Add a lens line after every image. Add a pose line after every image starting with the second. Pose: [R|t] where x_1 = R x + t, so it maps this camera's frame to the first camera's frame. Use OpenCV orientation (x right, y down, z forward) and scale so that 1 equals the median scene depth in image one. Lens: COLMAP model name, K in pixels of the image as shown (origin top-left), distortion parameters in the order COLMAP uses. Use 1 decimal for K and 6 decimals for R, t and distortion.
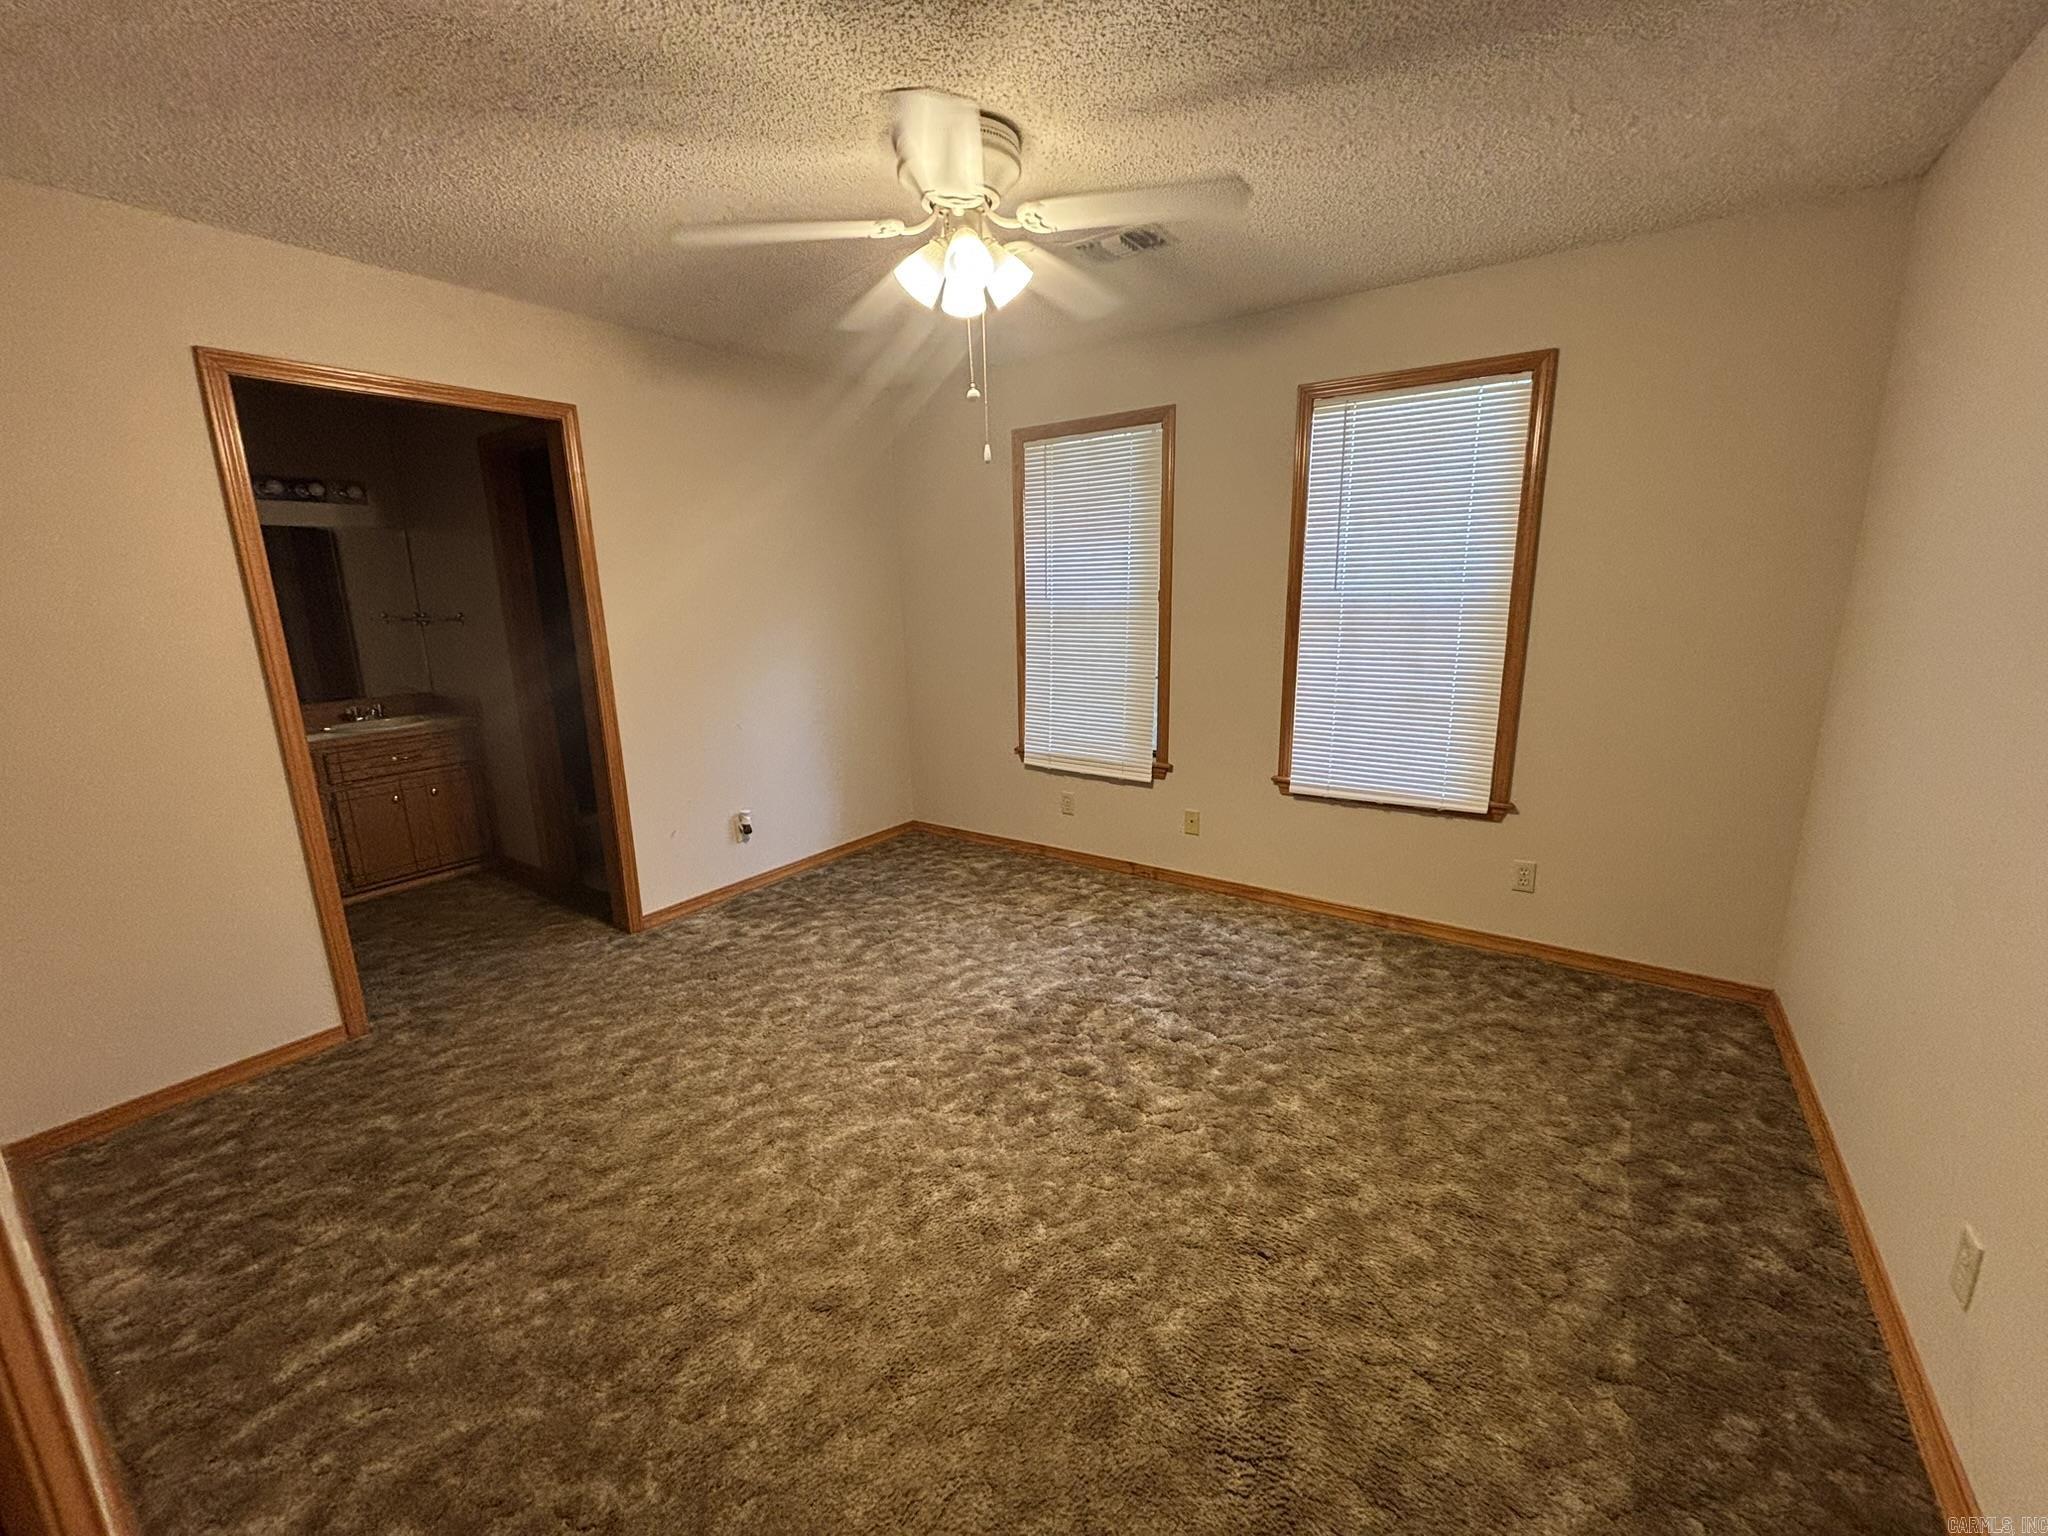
lens RADIAL K [[815.0, 0, 1025.6], [0, 815.0, 763.6], [0, 0, 1]] dist [0.001707, -0.000182]
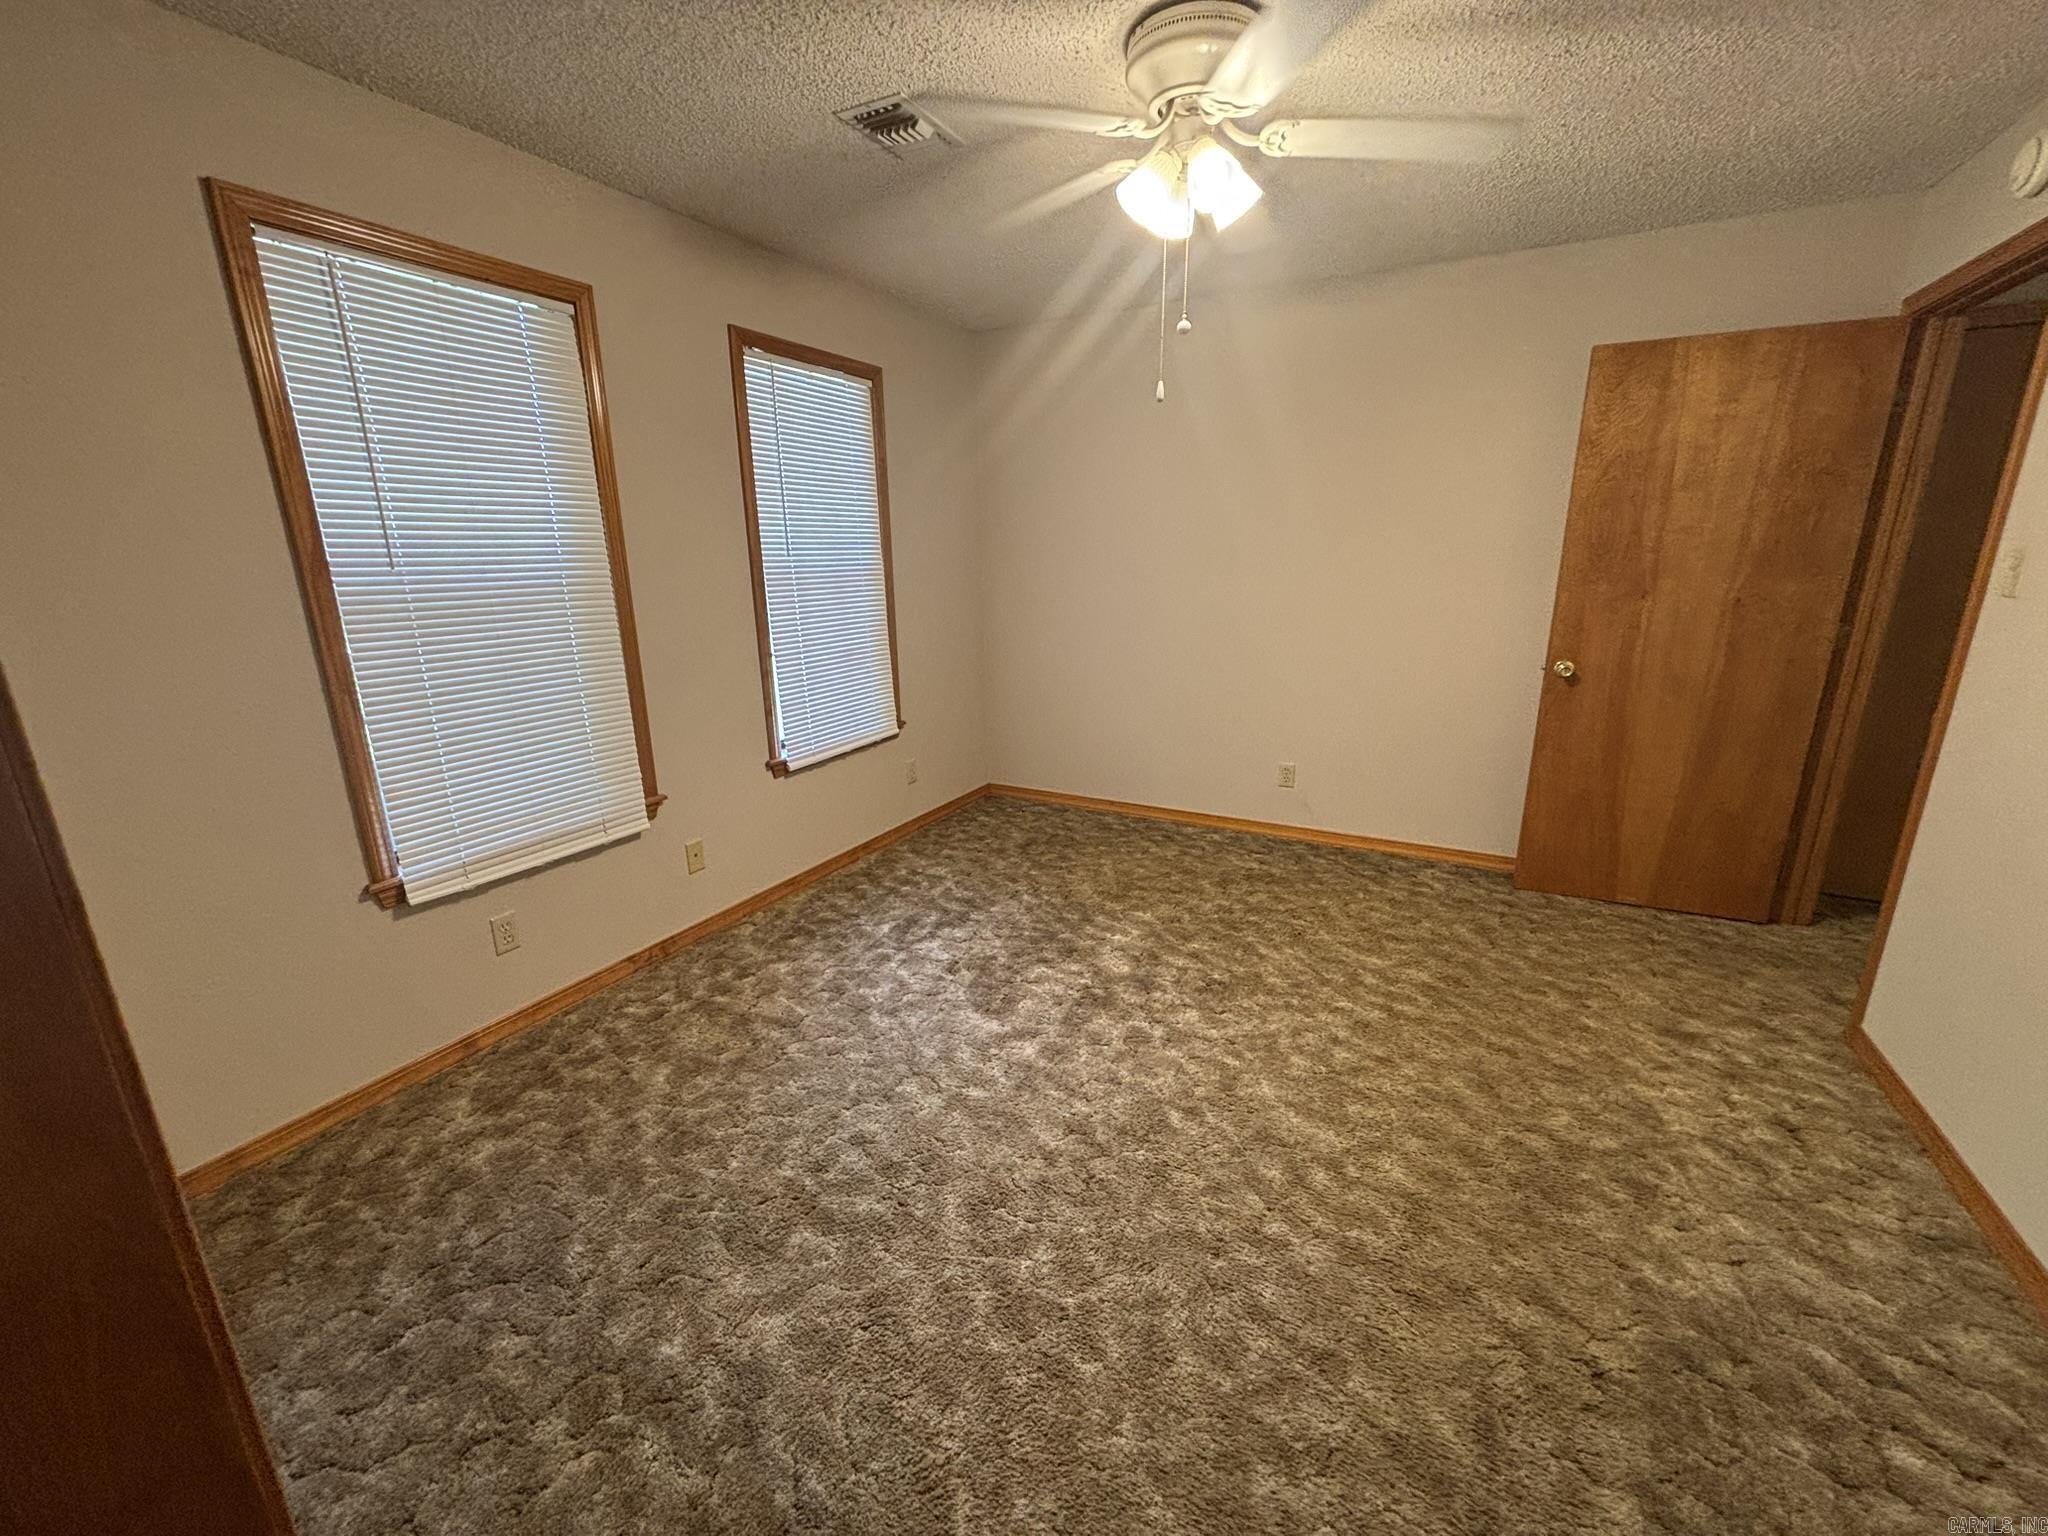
lens RADIAL K [[815.0, 0, 1025.6], [0, 815.0, 763.6], [0, 0, 1]] dist [0.001707, -0.000182]
pose [[-0.094011, -0.245620, 0.964797, -0.775887], [0.232485, 0.936879, 0.261167, -0.198798], [-0.968046, 0.248853, -0.030974, 0.970001]]
